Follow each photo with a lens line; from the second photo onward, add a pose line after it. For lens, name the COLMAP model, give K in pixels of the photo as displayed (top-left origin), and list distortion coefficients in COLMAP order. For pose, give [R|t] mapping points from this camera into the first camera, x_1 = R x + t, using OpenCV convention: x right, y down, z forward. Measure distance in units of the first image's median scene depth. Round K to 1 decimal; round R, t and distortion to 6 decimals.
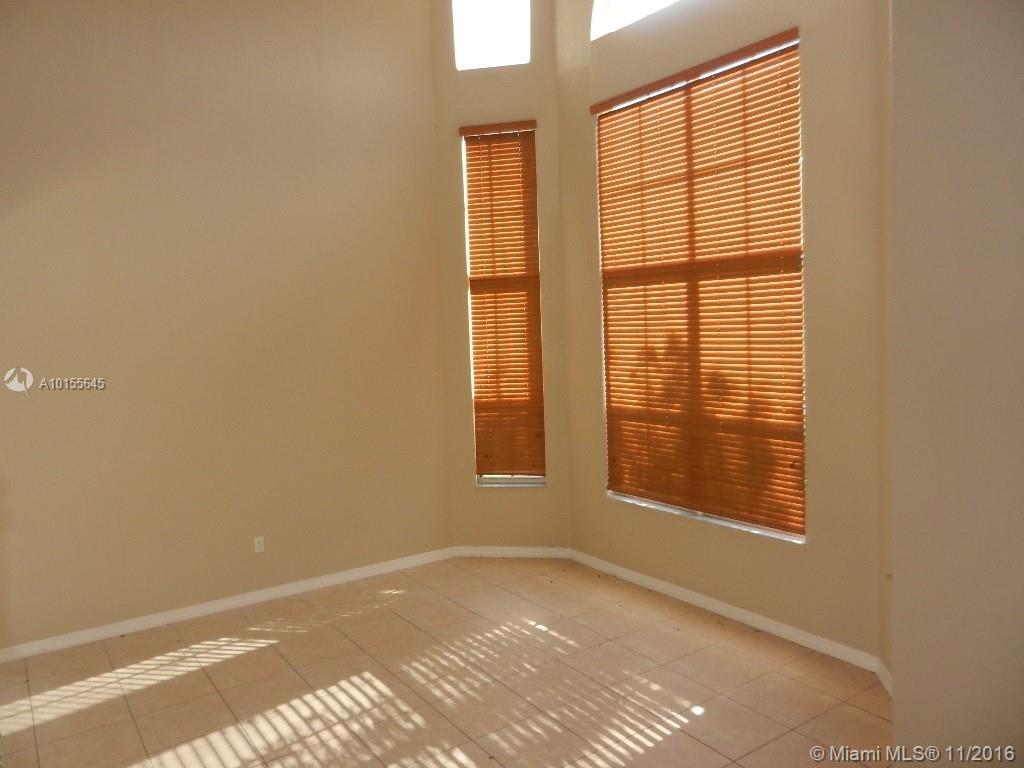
lens RADIAL K [[758.8, 0, 507.5], [0, 758.8, 380.0], [0, 0, 1]] dist [0.005023, 0.005361]
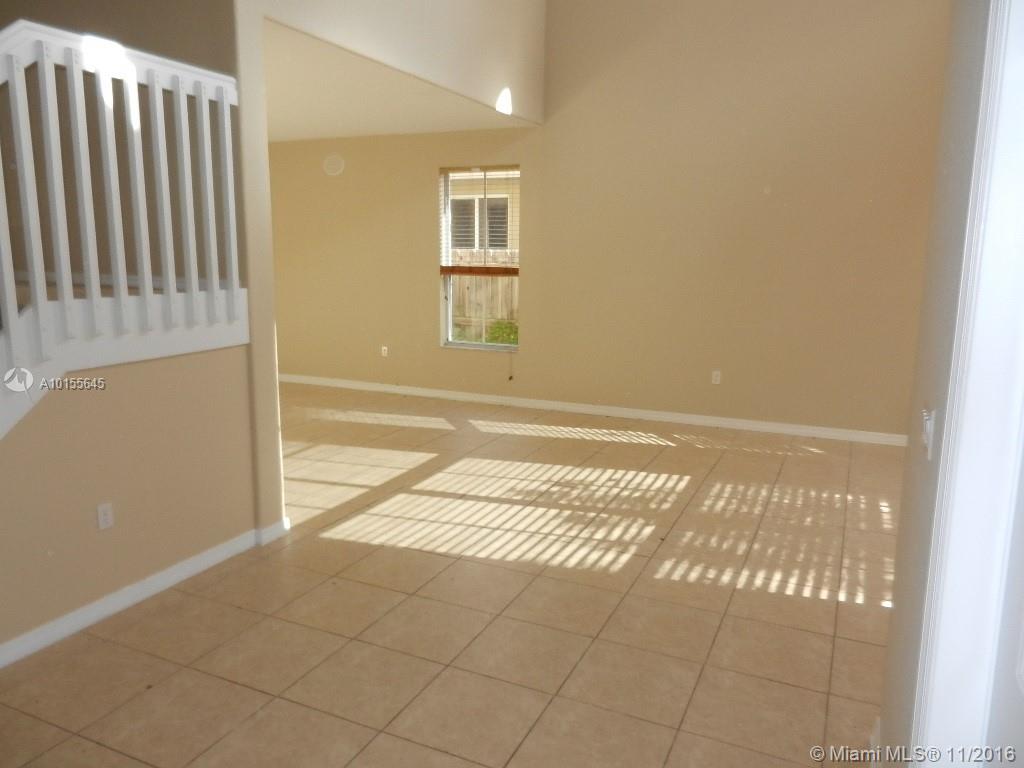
lens RADIAL K [[758.6, 0, 516.0], [0, 758.6, 380.2], [0, 0, 1]] dist [0.008486, 0.005767]
pose [[0.513385, 0.187885, -0.837338, 0.642041], [-0.089366, 0.982138, 0.165584, 0.074028], [0.853493, -0.010179, 0.521006, 0.175799]]
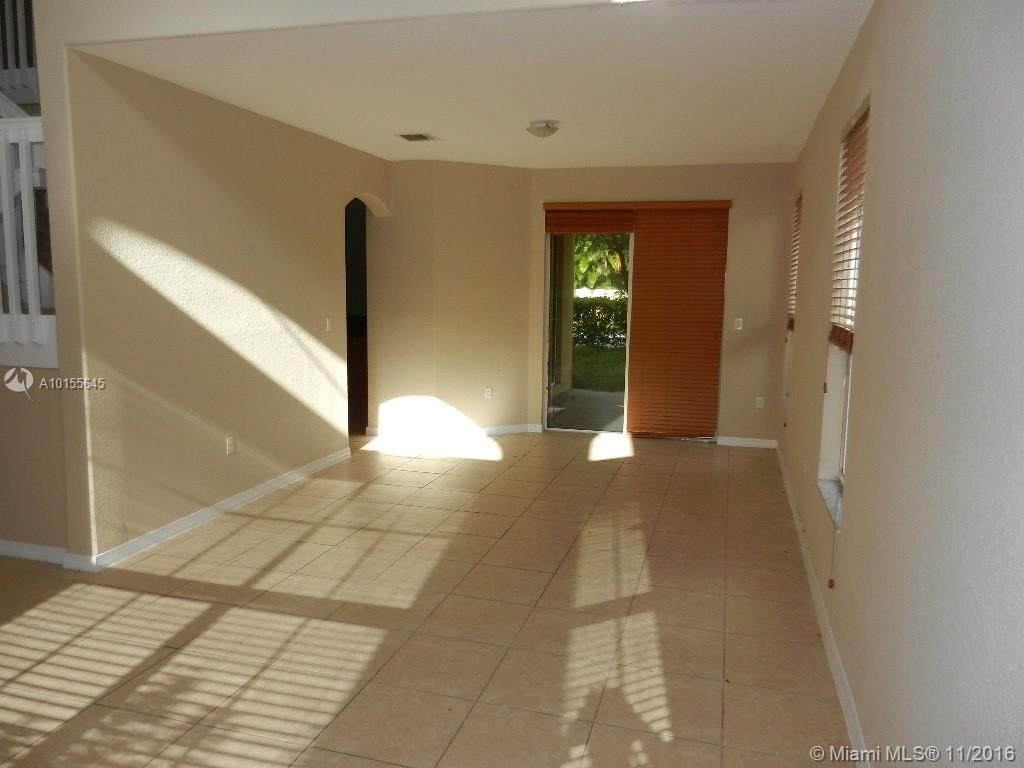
lens RADIAL K [[758.8, 0, 507.5], [0, 758.8, 380.0], [0, 0, 1]] dist [0.005023, 0.005361]
pose [[-0.778770, 0.102121, -0.618942, -0.105866], [-0.034962, 0.978061, 0.205363, 0.014984], [0.626335, 0.181570, -0.758114, 1.392694]]
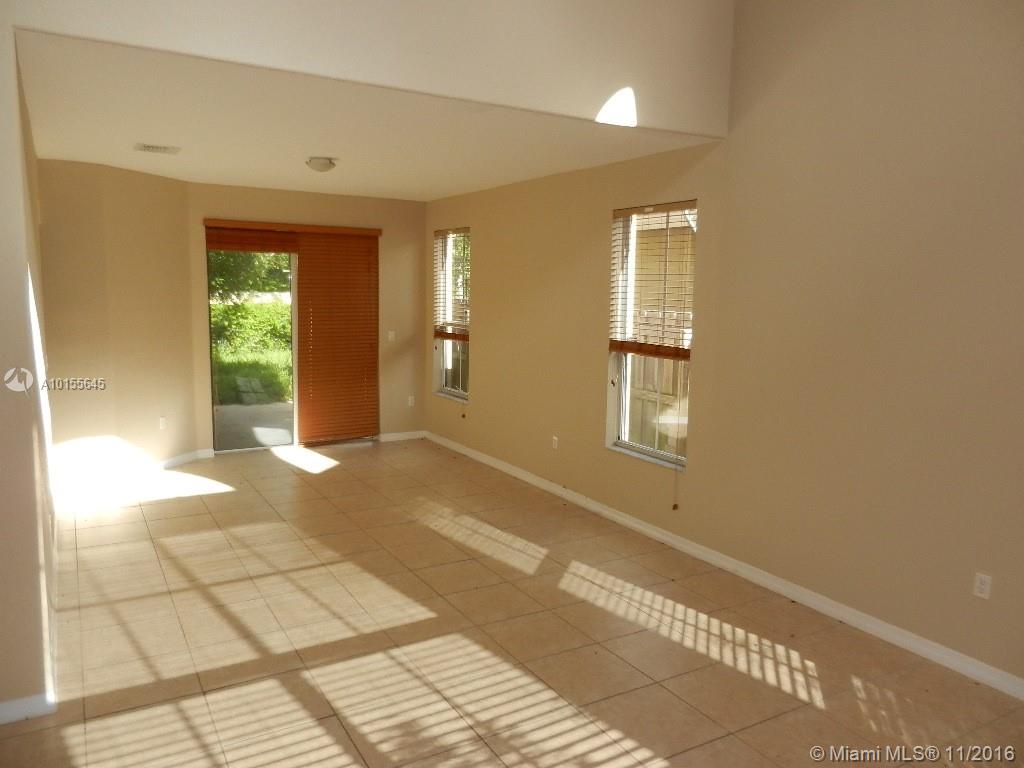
lens RADIAL K [[758.8, 0, 507.5], [0, 758.8, 380.0], [0, 0, 1]] dist [0.005023, 0.005361]
pose [[-0.078478, 0.152808, -0.985135, 0.348938], [-0.089302, 0.983132, 0.159611, -0.004612], [0.992908, 0.100501, -0.063508, 0.860491]]
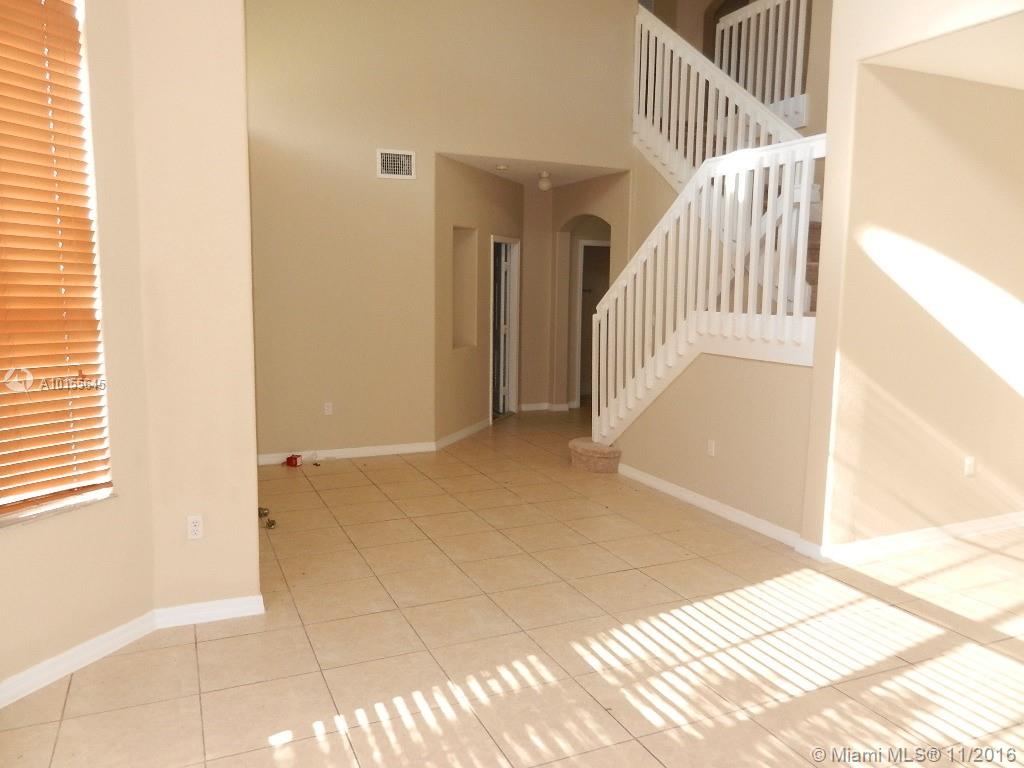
lens RADIAL K [[761.5, 0, 504.8], [0, 761.5, 384.5], [0, 0, 1]] dist [0.003027, 0.003420]
pose [[-0.982053, -0.002024, 0.188593, -0.049095], [0.035603, 0.979976, 0.195908, 0.023221], [-0.185213, 0.199106, -0.962316, 1.384960]]
